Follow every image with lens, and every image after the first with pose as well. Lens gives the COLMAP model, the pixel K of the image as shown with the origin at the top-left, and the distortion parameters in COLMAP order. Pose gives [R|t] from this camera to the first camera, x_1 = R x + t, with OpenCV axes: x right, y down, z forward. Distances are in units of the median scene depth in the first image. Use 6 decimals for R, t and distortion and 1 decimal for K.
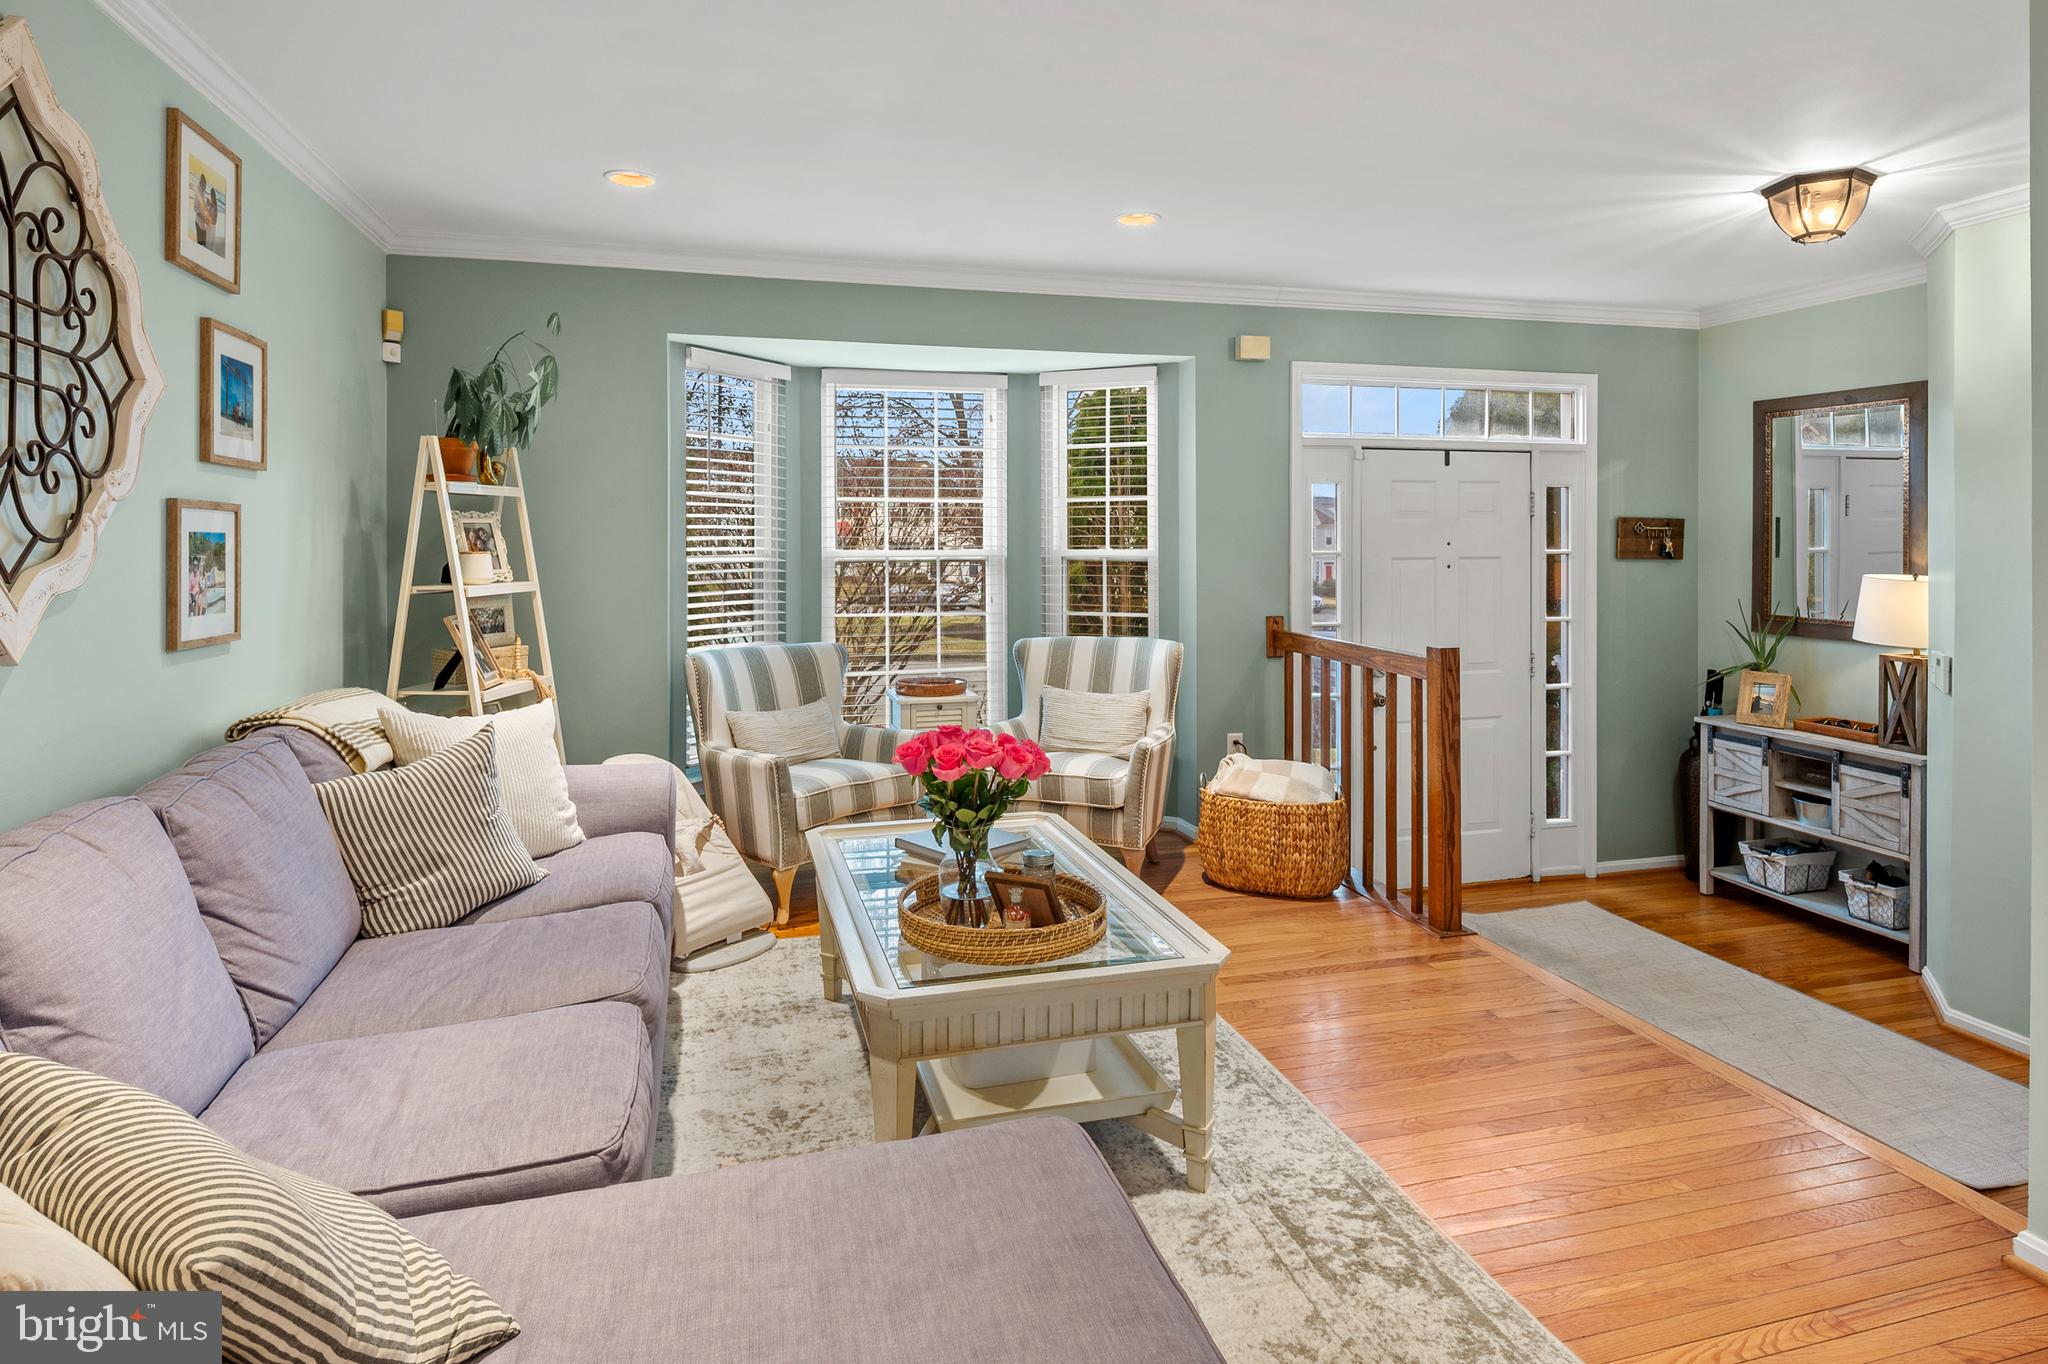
lens RADIAL K [[1111.4, 0, 1013.2], [0, 1111.4, 539.7], [0, 0, 1]] dist [-0.003887, -0.004396]
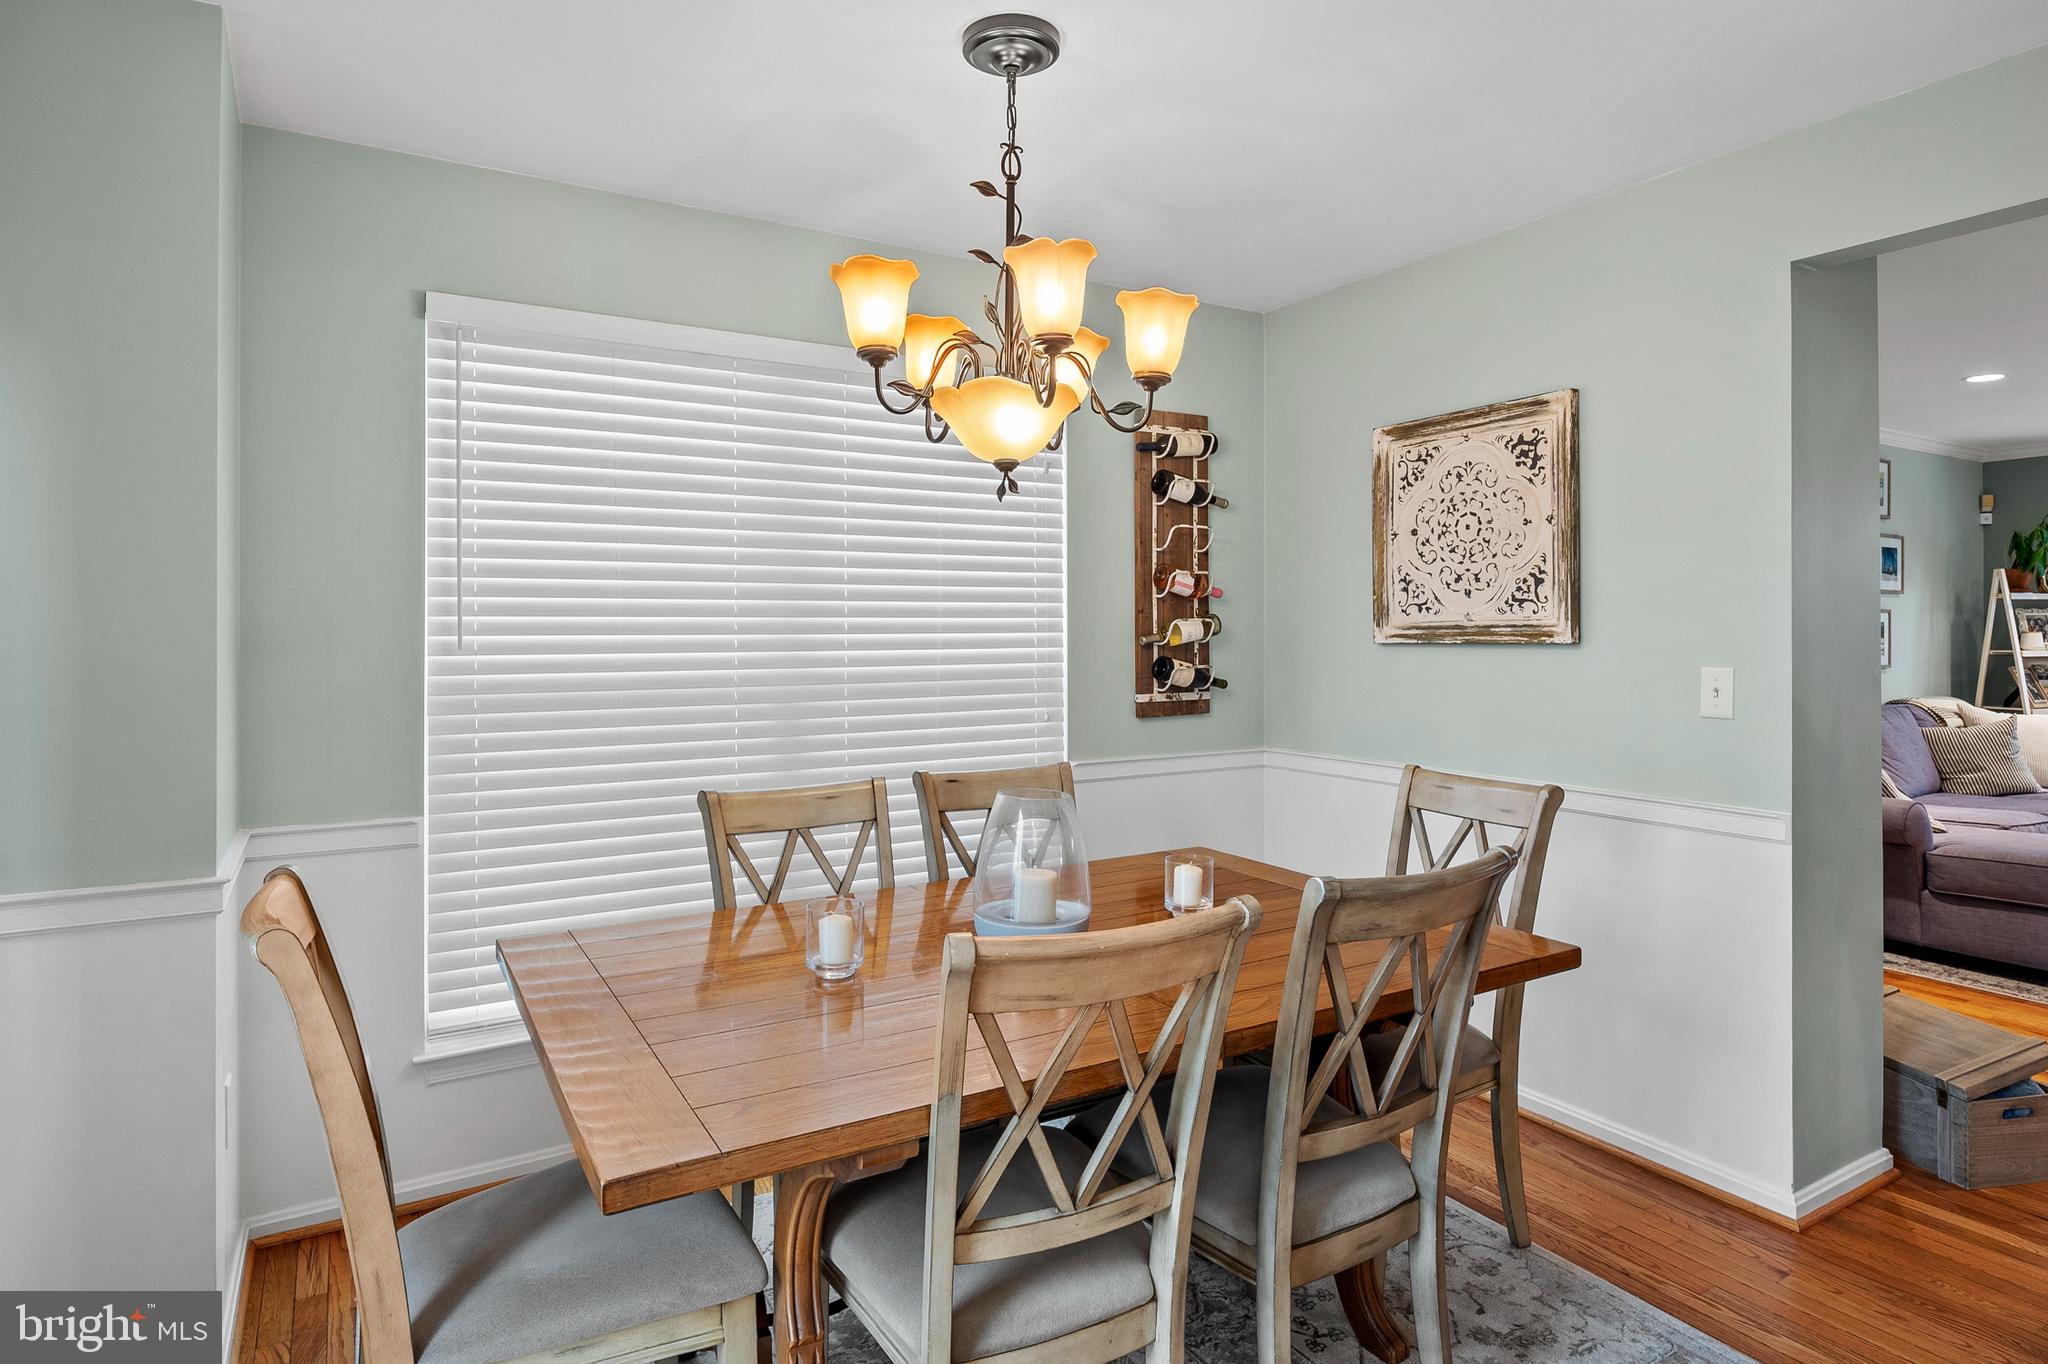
lens RADIAL K [[1111.4, 0, 1016.9], [0, 1111.4, 625.5], [0, 0, 1]] dist [-0.003887, -0.004396]
pose [[0.263775, -0.000918, -0.964584, 1.120277], [0.000437, 1.000000, -0.000832, 0.002350], [0.964584, -0.000202, 0.263775, -1.460492]]
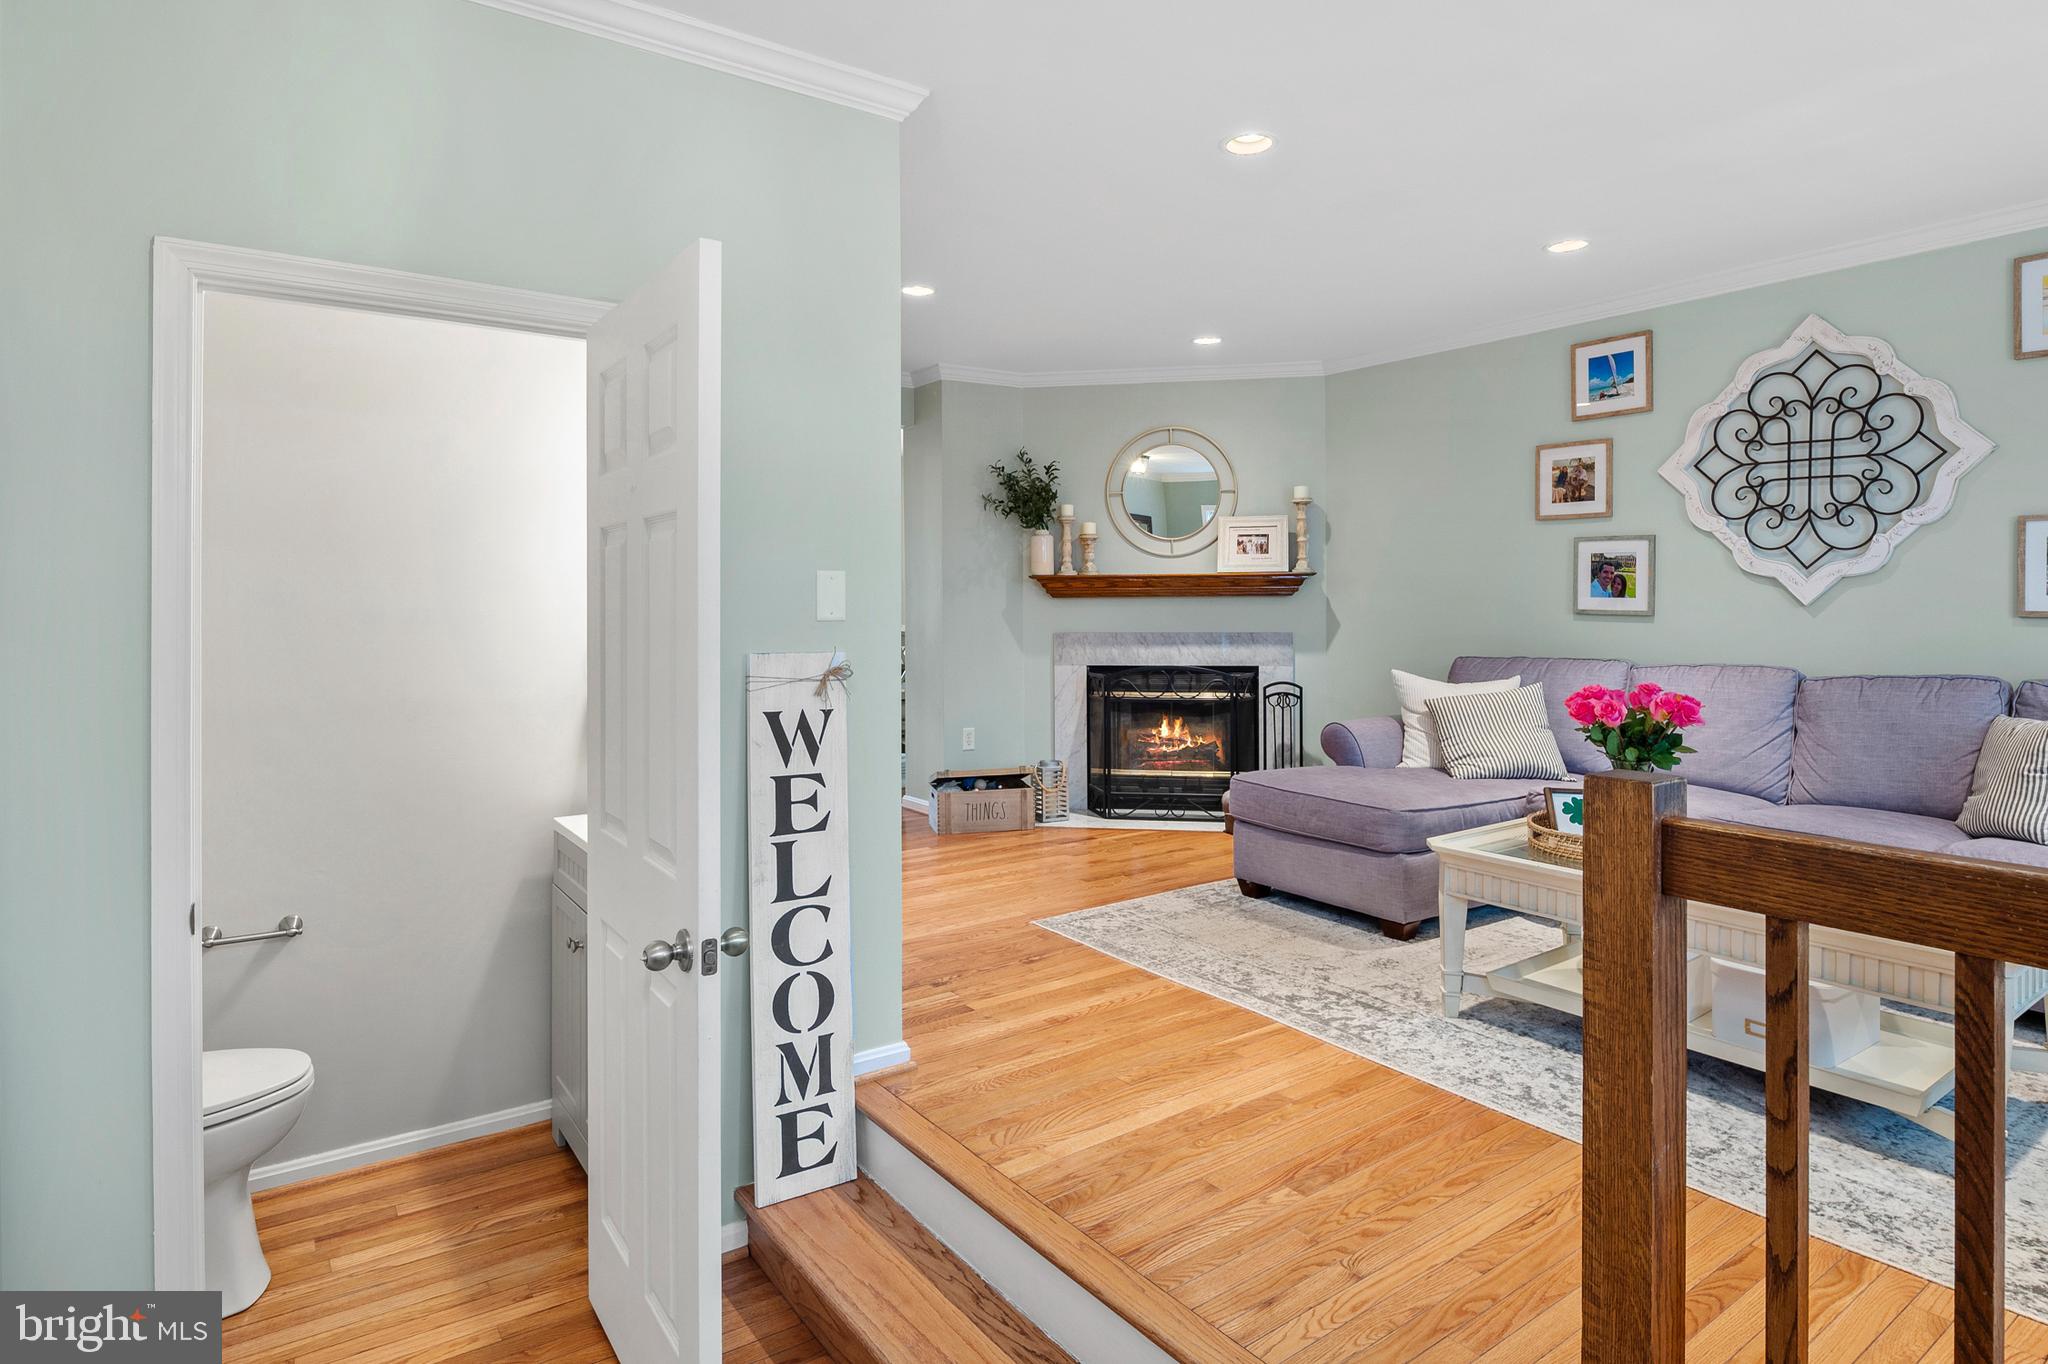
lens RADIAL K [[1111.4, 0, 1041.2], [0, 1111.4, 604.8], [0, 0, 1]] dist [-0.003887, -0.004396]
pose [[-0.931117, 0.006116, -0.364670, 0.971375], [0.004509, 0.999976, 0.005258, 0.065665], [0.364693, 0.003252, -0.931122, 1.800100]]
